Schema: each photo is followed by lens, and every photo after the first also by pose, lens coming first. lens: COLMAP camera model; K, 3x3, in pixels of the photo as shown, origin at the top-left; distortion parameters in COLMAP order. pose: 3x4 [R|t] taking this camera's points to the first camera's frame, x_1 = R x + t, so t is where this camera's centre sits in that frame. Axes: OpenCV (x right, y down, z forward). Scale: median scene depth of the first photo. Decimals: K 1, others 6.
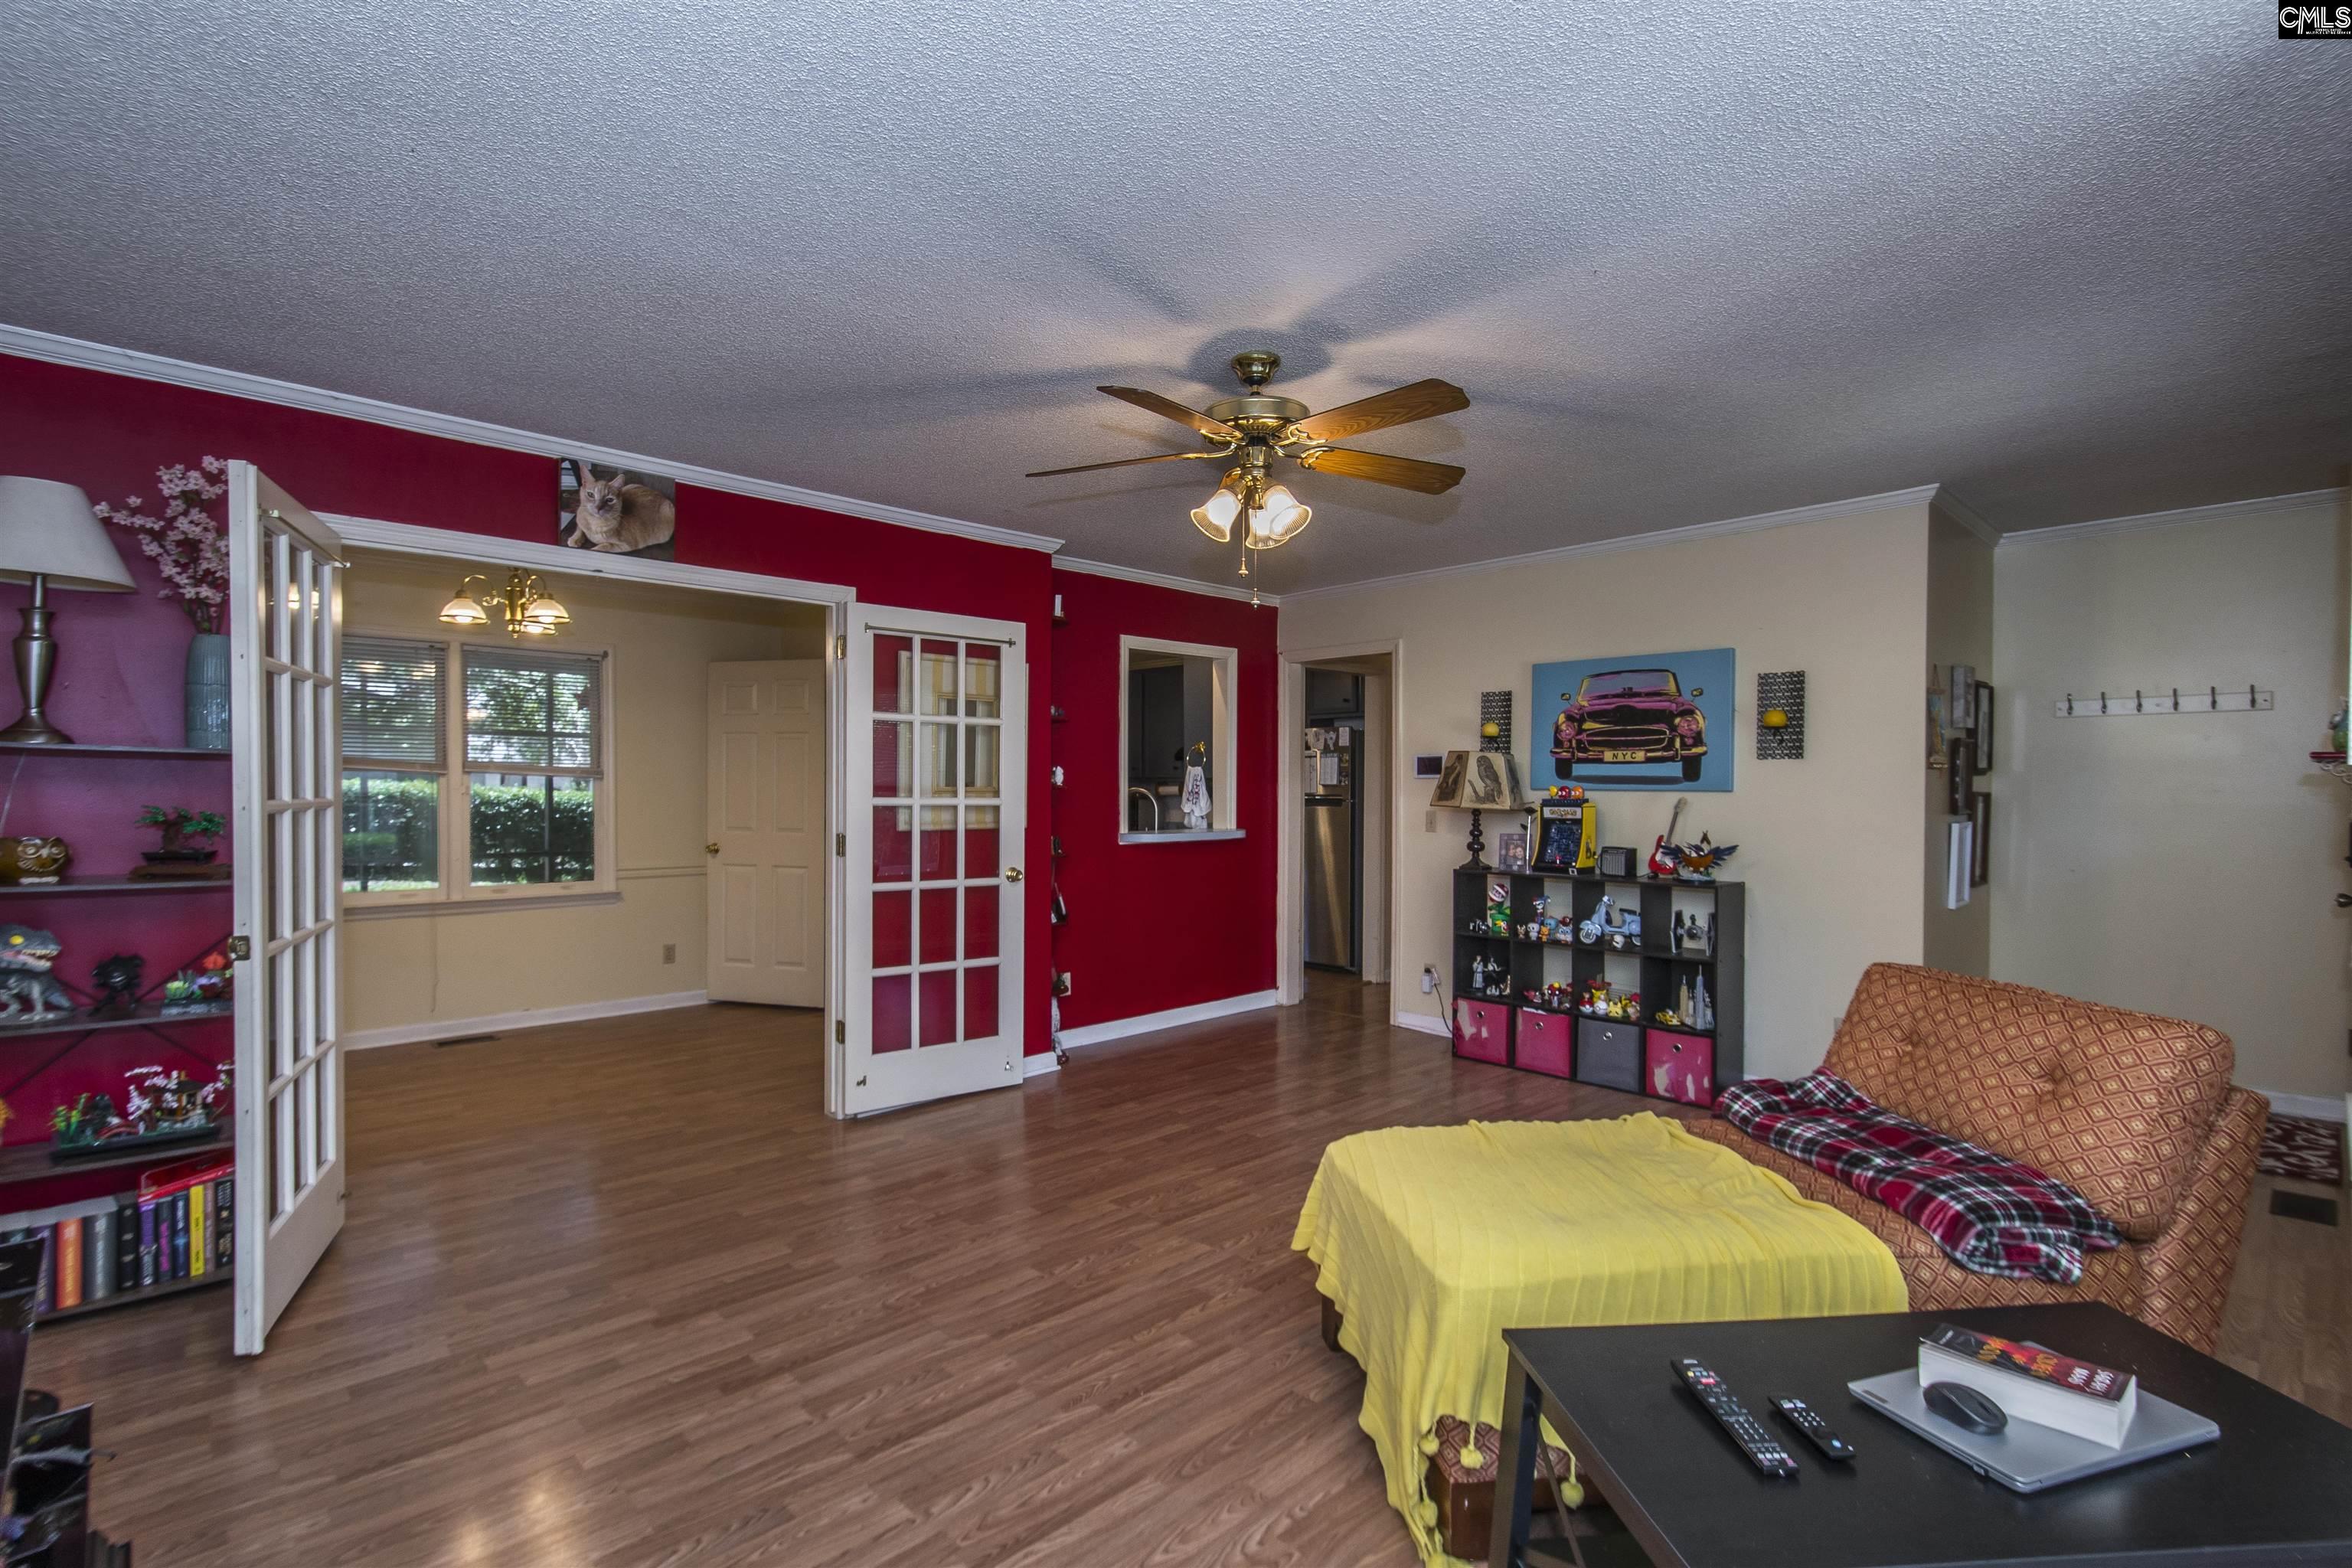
lens RADIAL K [[1093.7, 0, 1154.9], [0, 1093.7, 803.4], [0, 0, 1]] dist [0.000594, -0.001021]
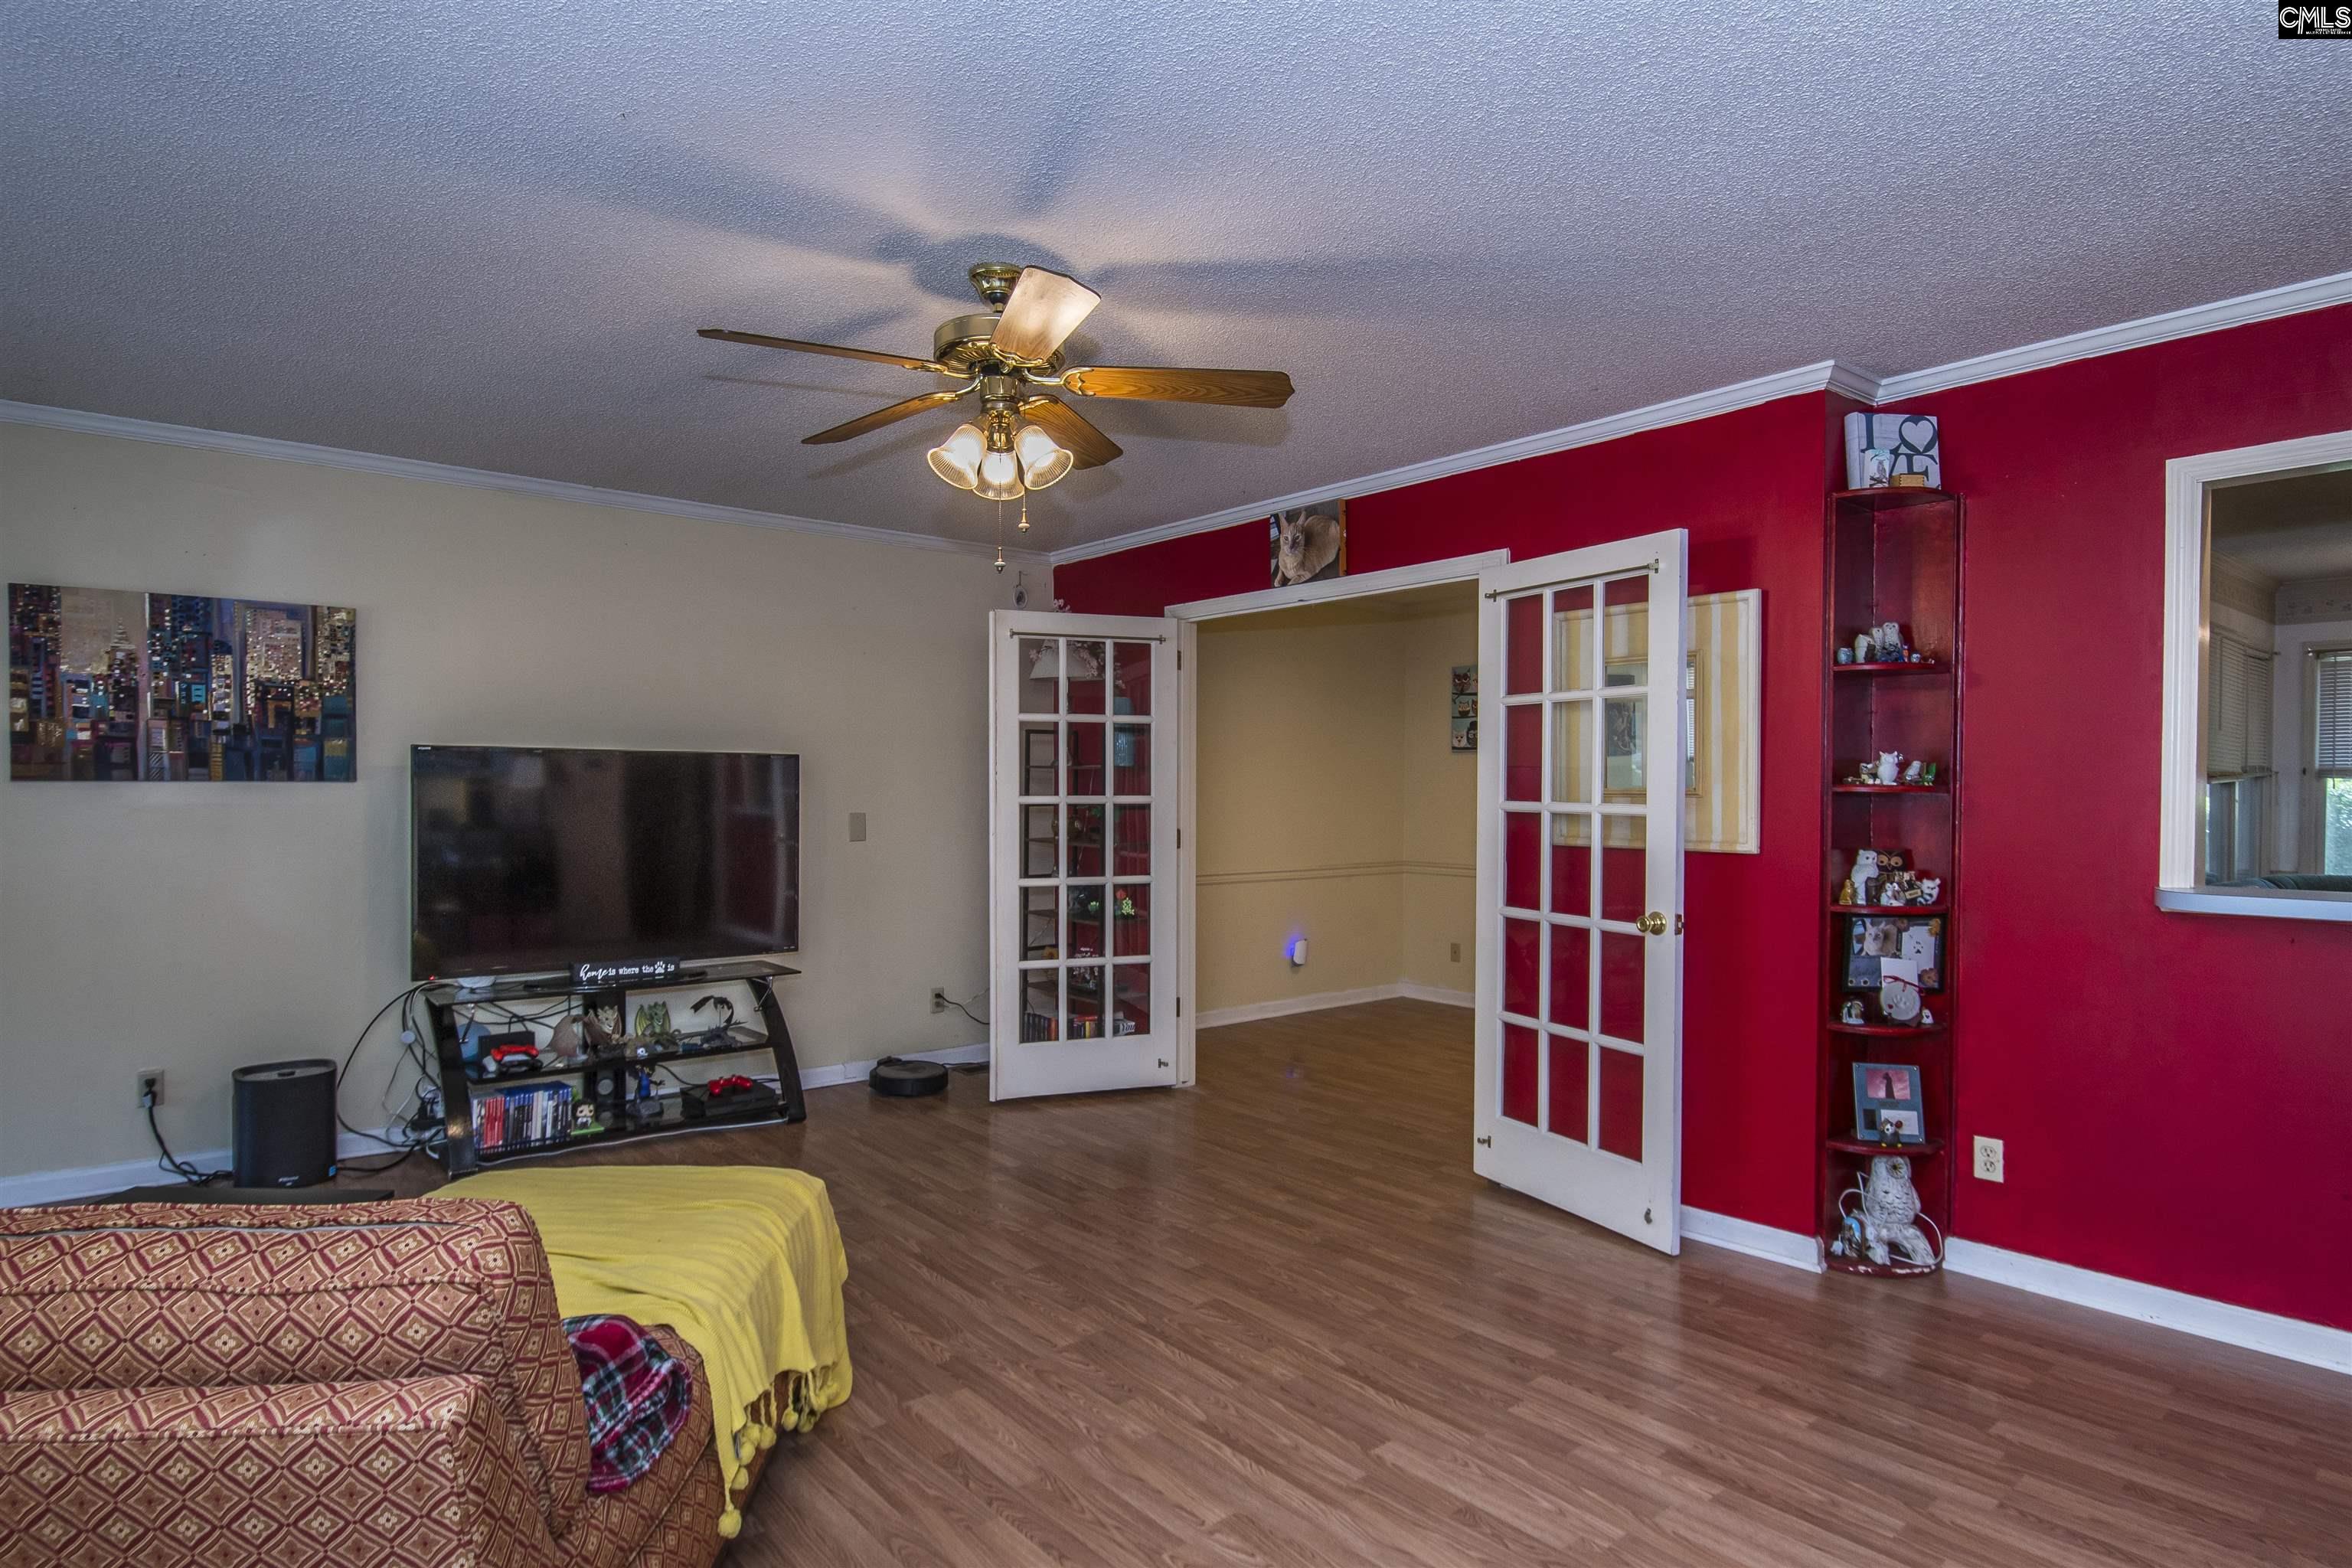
lens RADIAL K [[1358.1, 0, 1172.0], [0, 1358.1, 793.8], [0, 0, 1]] dist [0.003063, 0.000150]
pose [[-0.102915, -0.010725, -0.994632, 0.777644], [-0.027786, 0.999583, -0.007903, 0.003286], [0.994302, 0.026824, -0.103171, 0.866062]]
